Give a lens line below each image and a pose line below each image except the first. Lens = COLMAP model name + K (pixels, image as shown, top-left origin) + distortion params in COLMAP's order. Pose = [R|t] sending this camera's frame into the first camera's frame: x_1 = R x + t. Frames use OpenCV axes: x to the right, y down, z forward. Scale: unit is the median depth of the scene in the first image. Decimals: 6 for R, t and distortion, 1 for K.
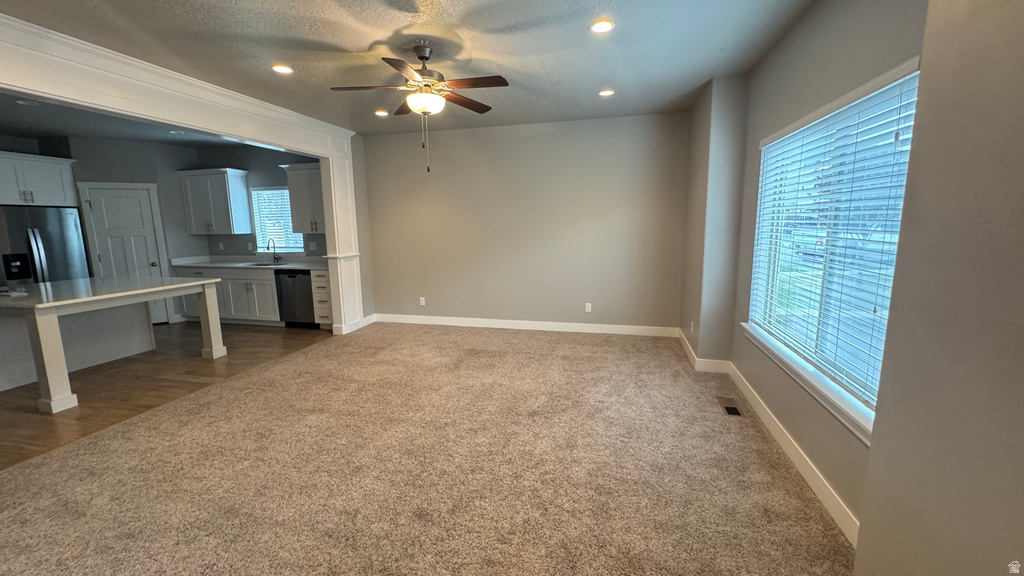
lens RADIAL K [[410.4, 0, 510.1], [0, 410.4, 285.7], [0, 0, 1]] dist [-0.001728, -0.000113]
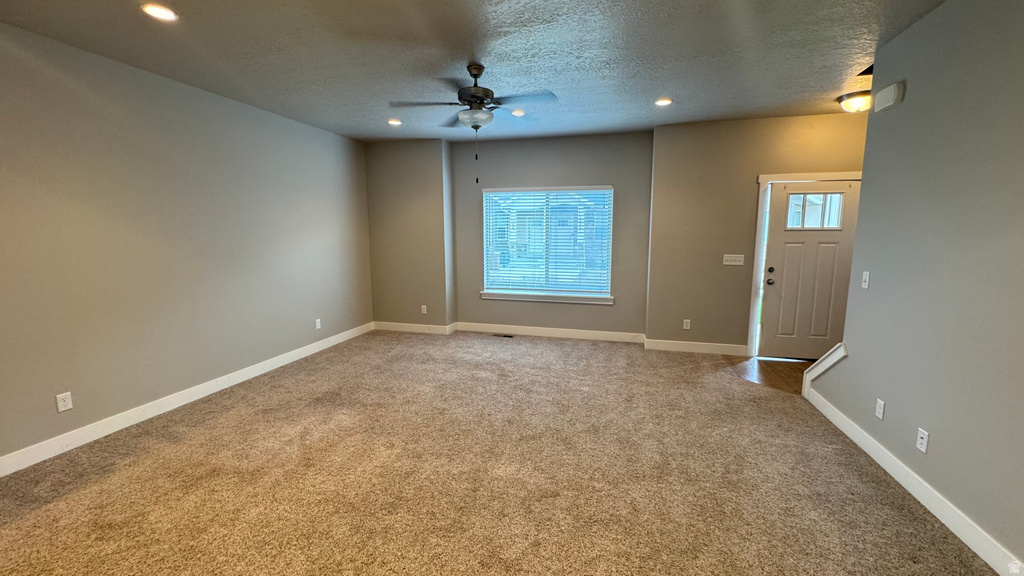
lens RADIAL K [[410.4, 0, 510.1], [0, 410.4, 285.7], [0, 0, 1]] dist [-0.001728, -0.000113]
pose [[0.015590, -0.119826, 0.992672, -1.046914], [0.155330, 0.981030, 0.115981, -0.105374], [-0.987740, 0.152384, 0.033907, 0.758042]]
